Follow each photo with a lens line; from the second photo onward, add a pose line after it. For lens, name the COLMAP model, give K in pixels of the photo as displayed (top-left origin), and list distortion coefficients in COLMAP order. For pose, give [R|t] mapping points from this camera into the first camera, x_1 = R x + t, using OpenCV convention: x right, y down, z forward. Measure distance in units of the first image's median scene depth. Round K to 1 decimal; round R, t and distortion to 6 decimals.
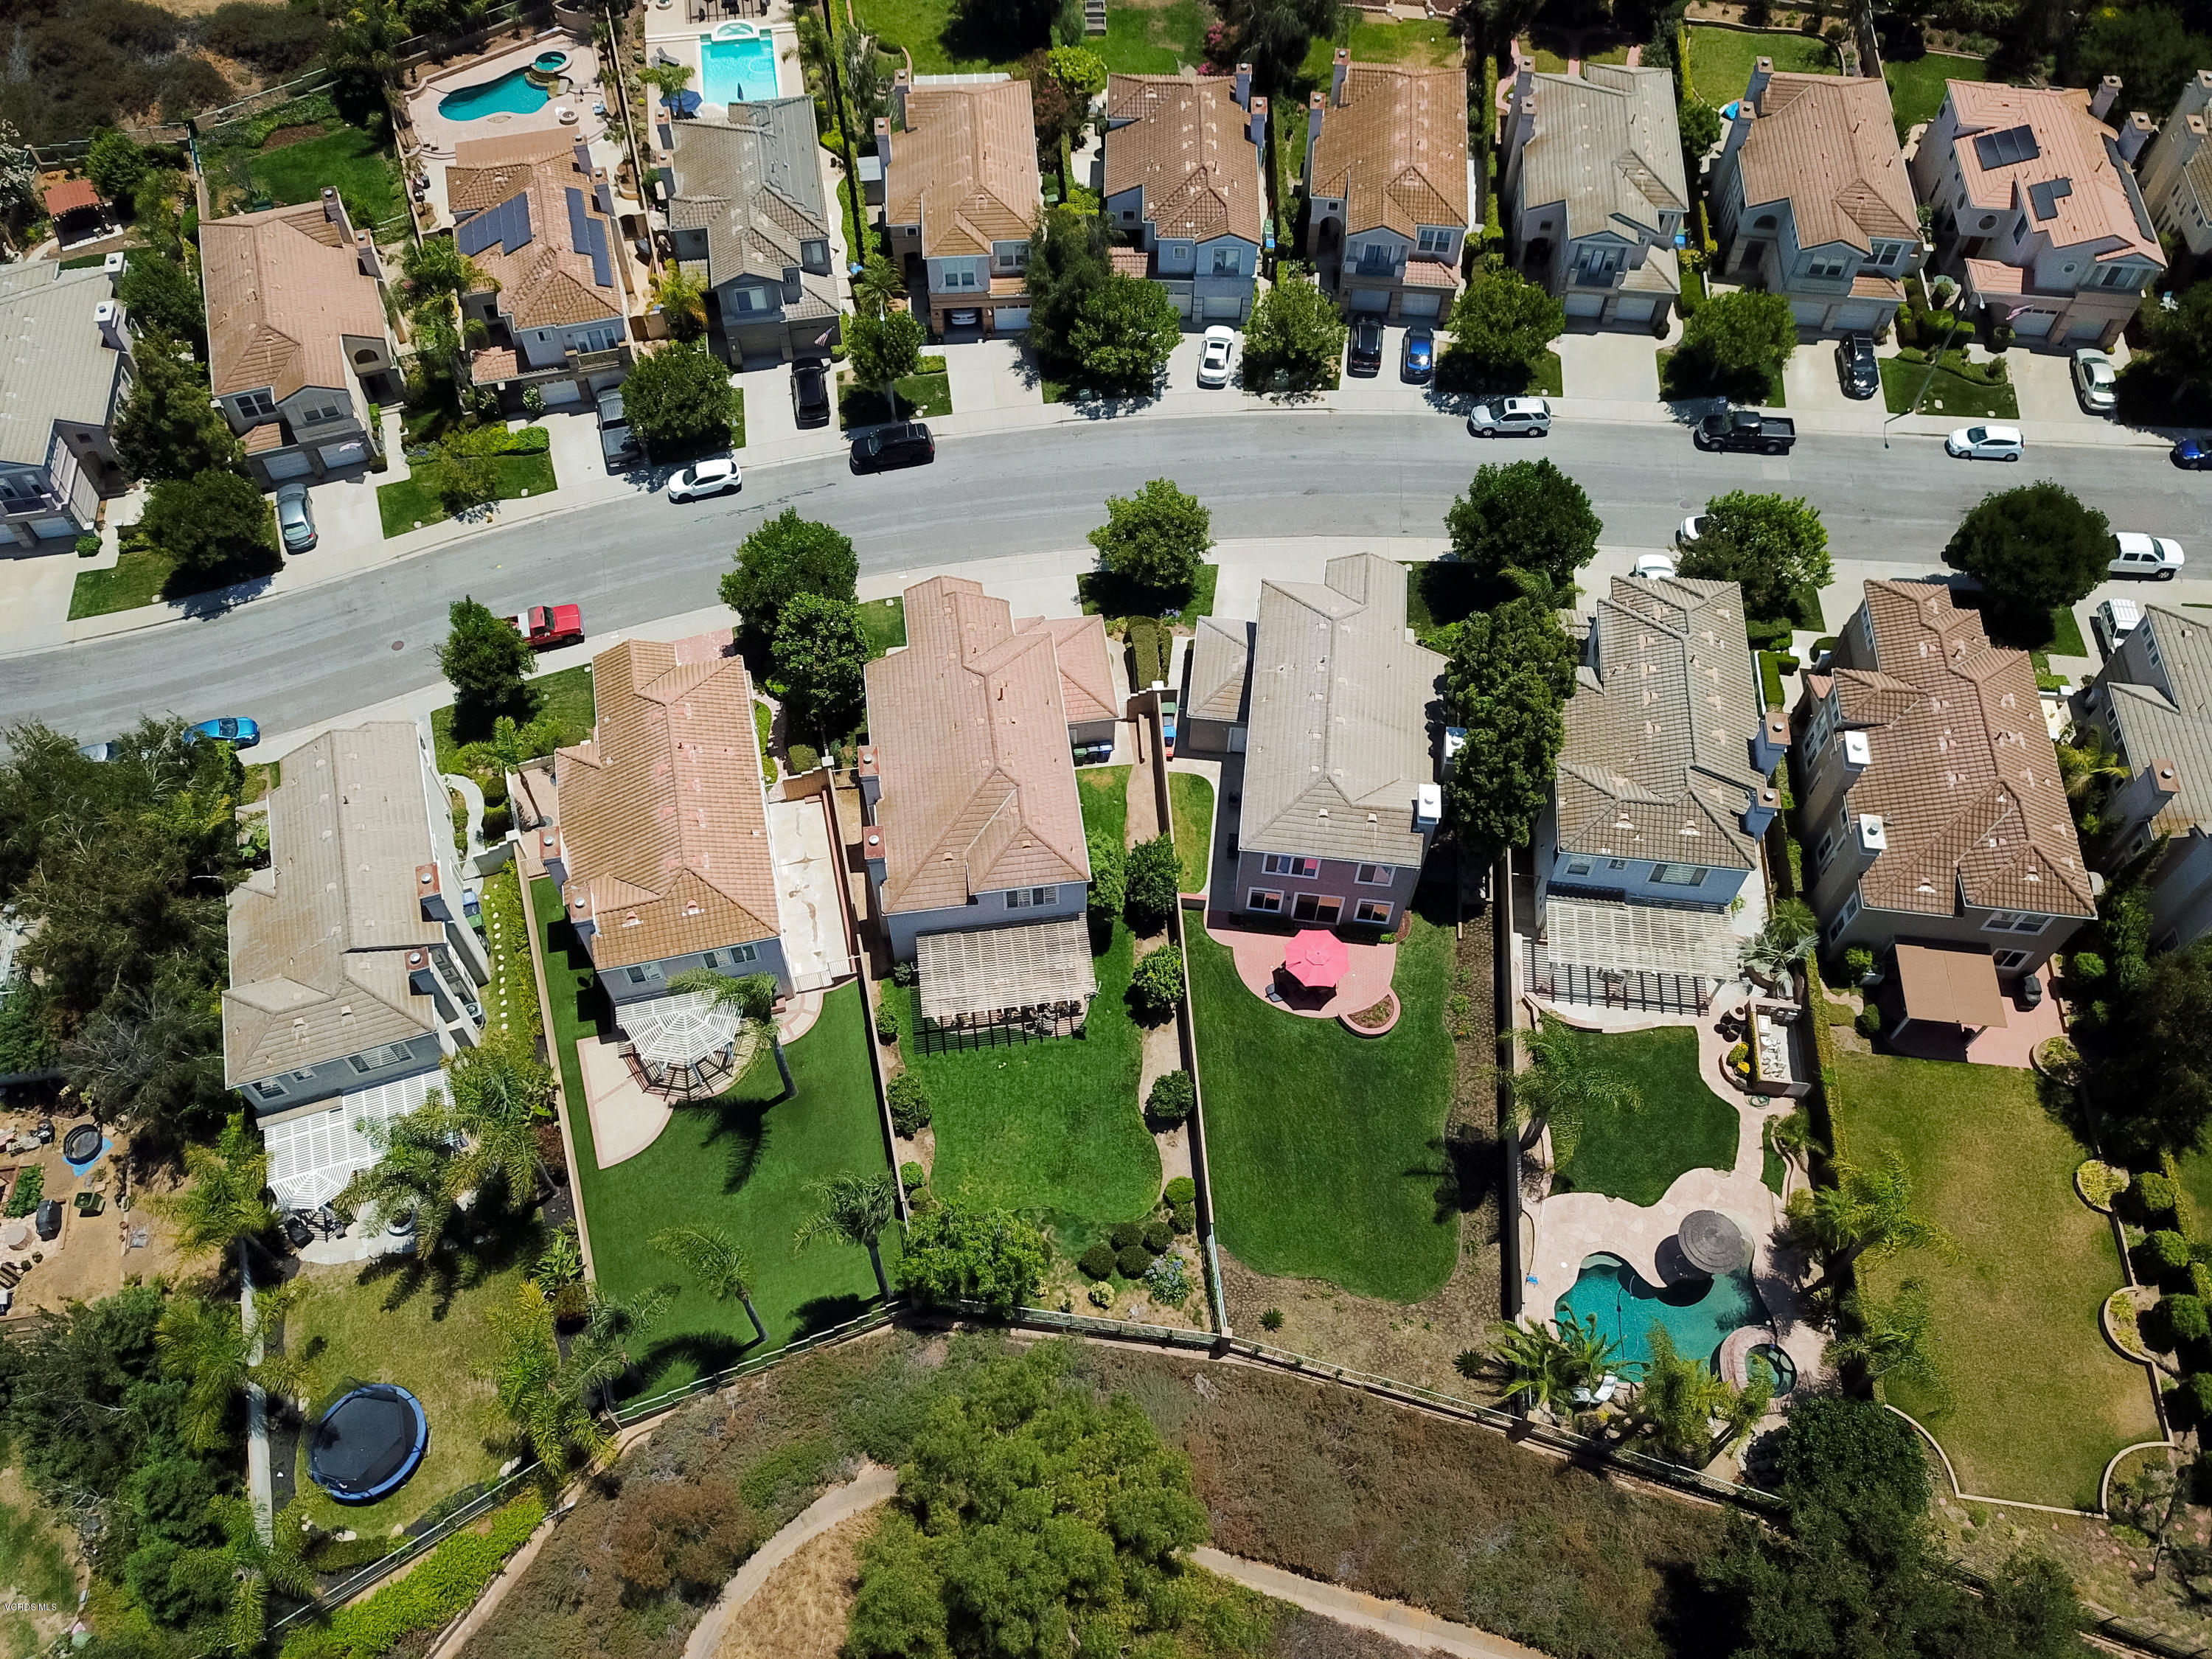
lens RADIAL K [[1678.2, 0, 1105.0], [0, 1678.2, 824.8], [0, 0, 1]] dist [-0.002376, 0.002704]
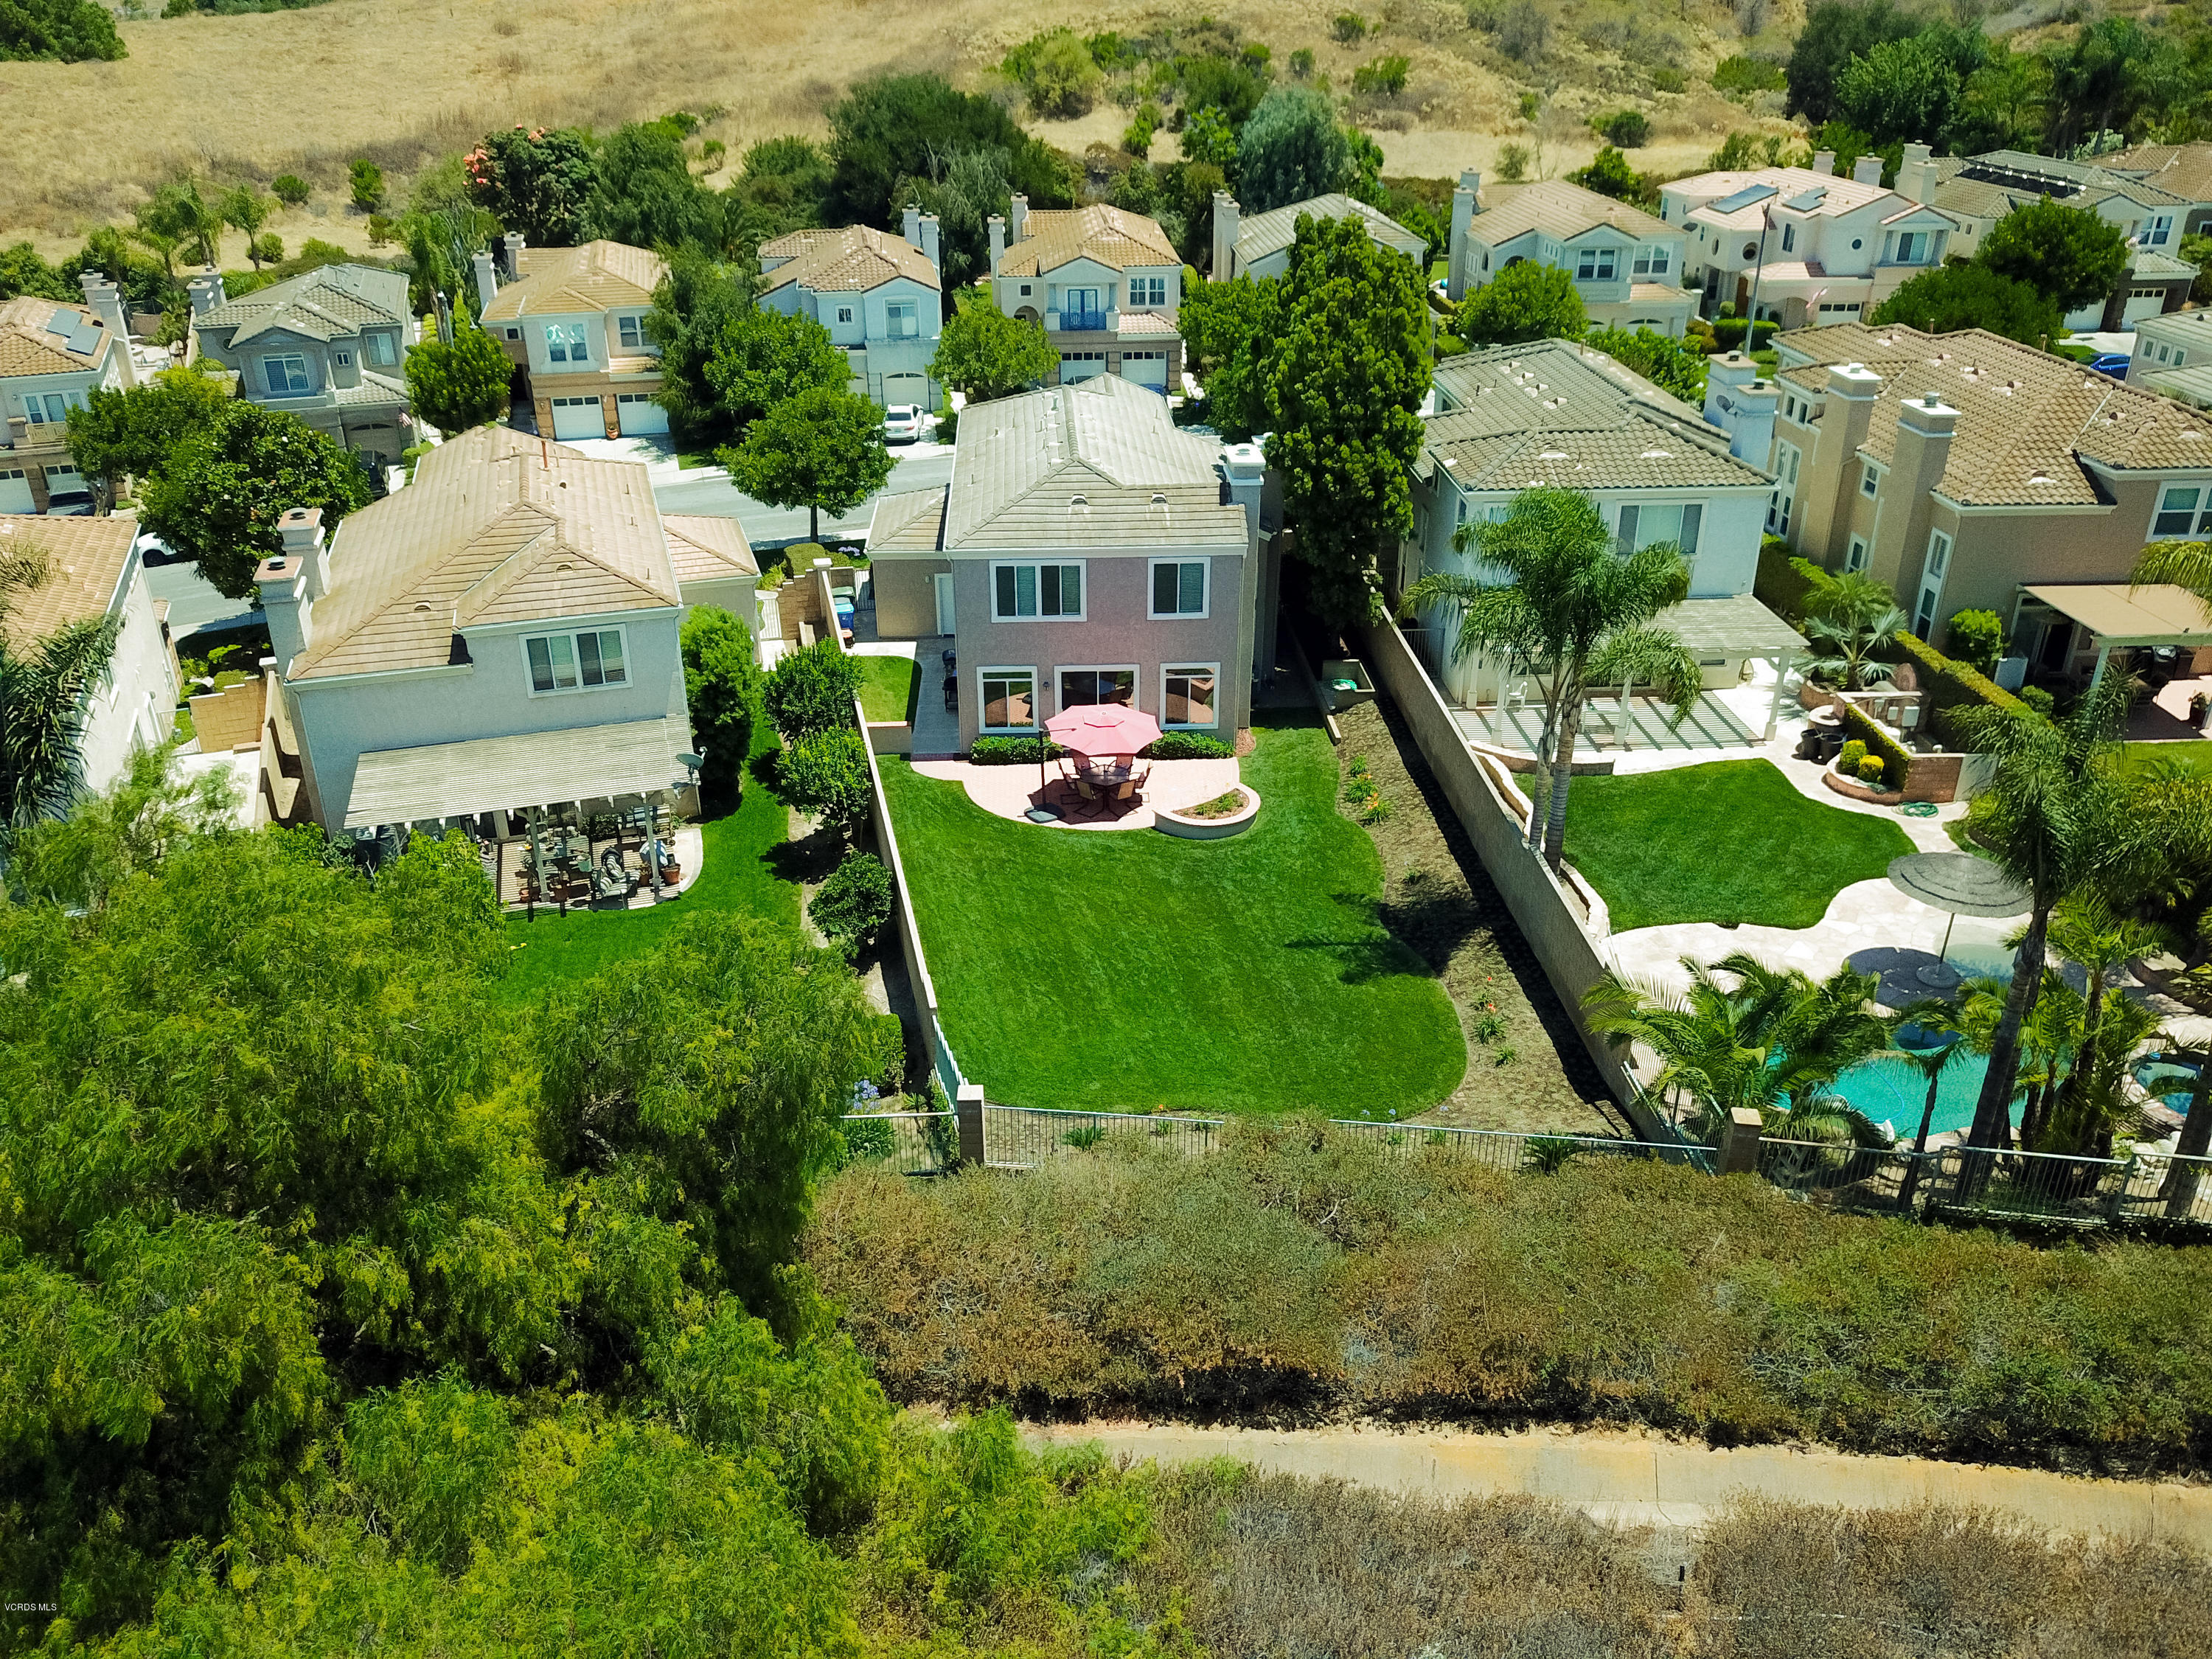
lens RADIAL K [[1678.2, 0, 1114.5], [0, 1678.2, 849.1], [0, 0, 1]] dist [-0.002376, 0.002704]
pose [[0.986059, -0.087334, 0.141633, 0.045951], [0.144150, 0.873527, -0.464943, 0.370270], [-0.083115, 0.478877, 0.873938, 0.511017]]
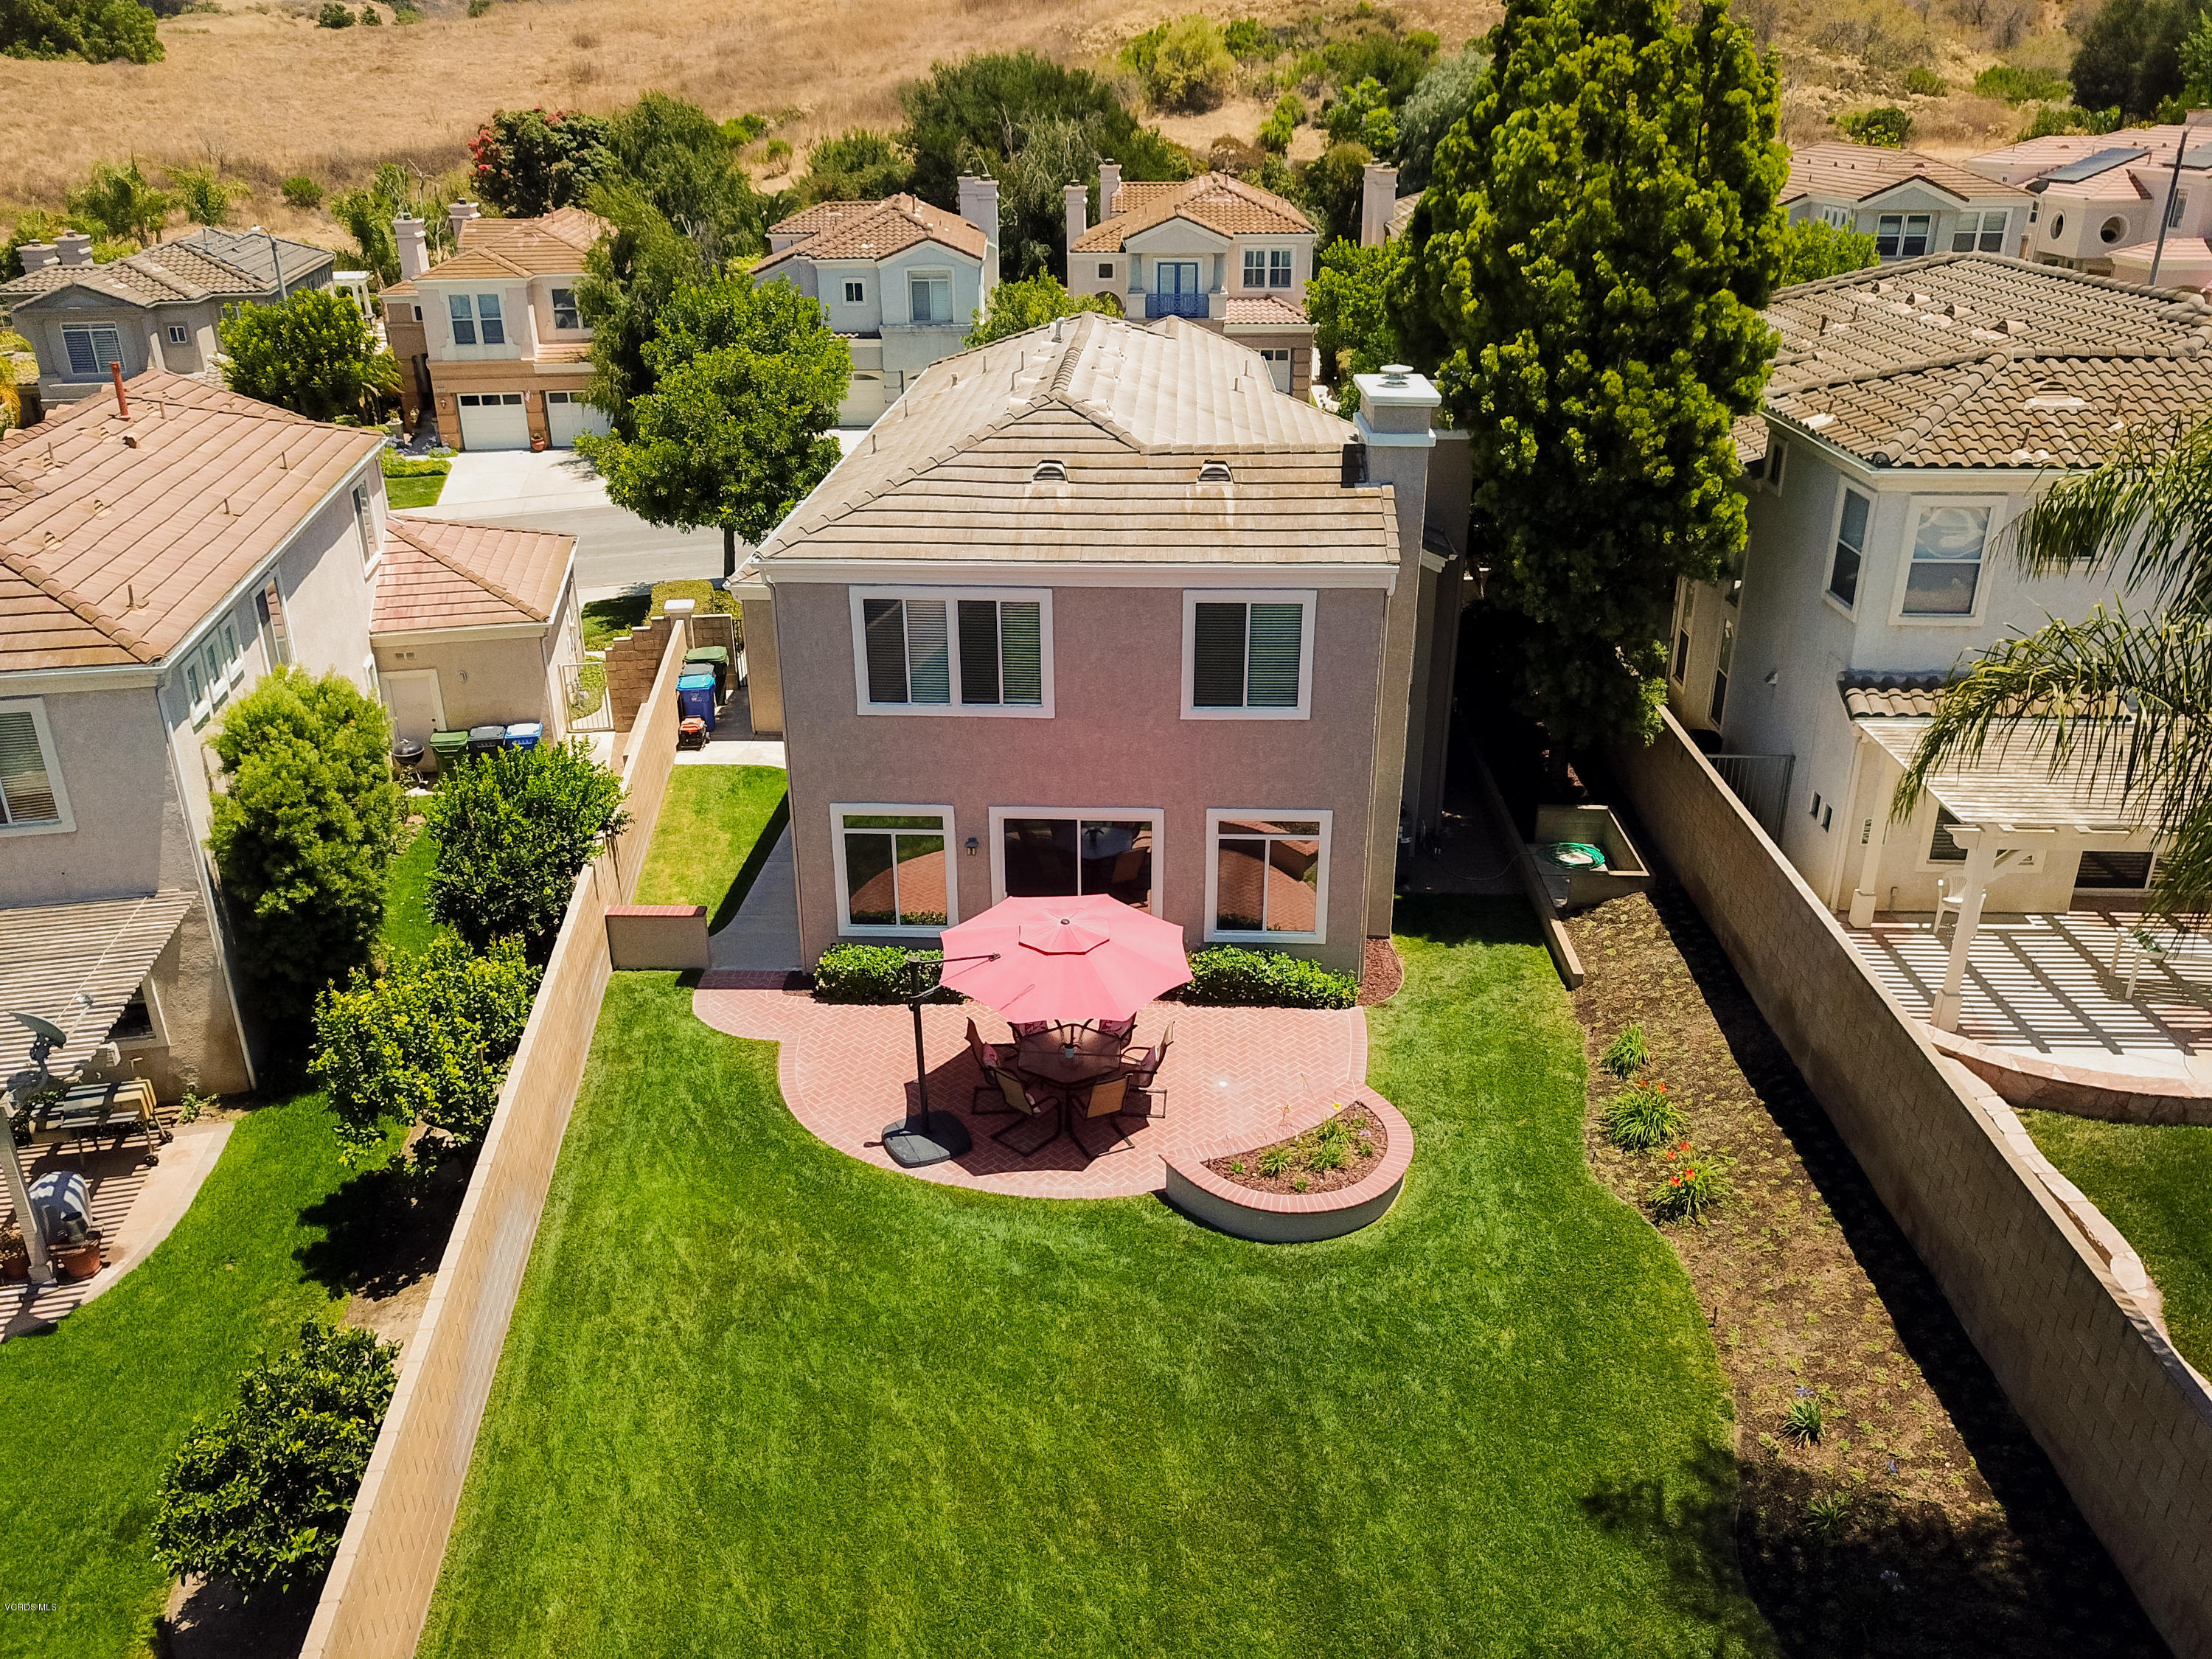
lens RADIAL K [[1678.2, 0, 1113.5], [0, 1678.2, 841.3], [0, 0, 1]] dist [-0.002376, 0.002704]
pose [[0.996938, -0.043203, 0.065177, 0.115707], [0.070944, 0.850265, -0.521553, 0.194300], [-0.032885, 0.524580, 0.850726, 0.753179]]
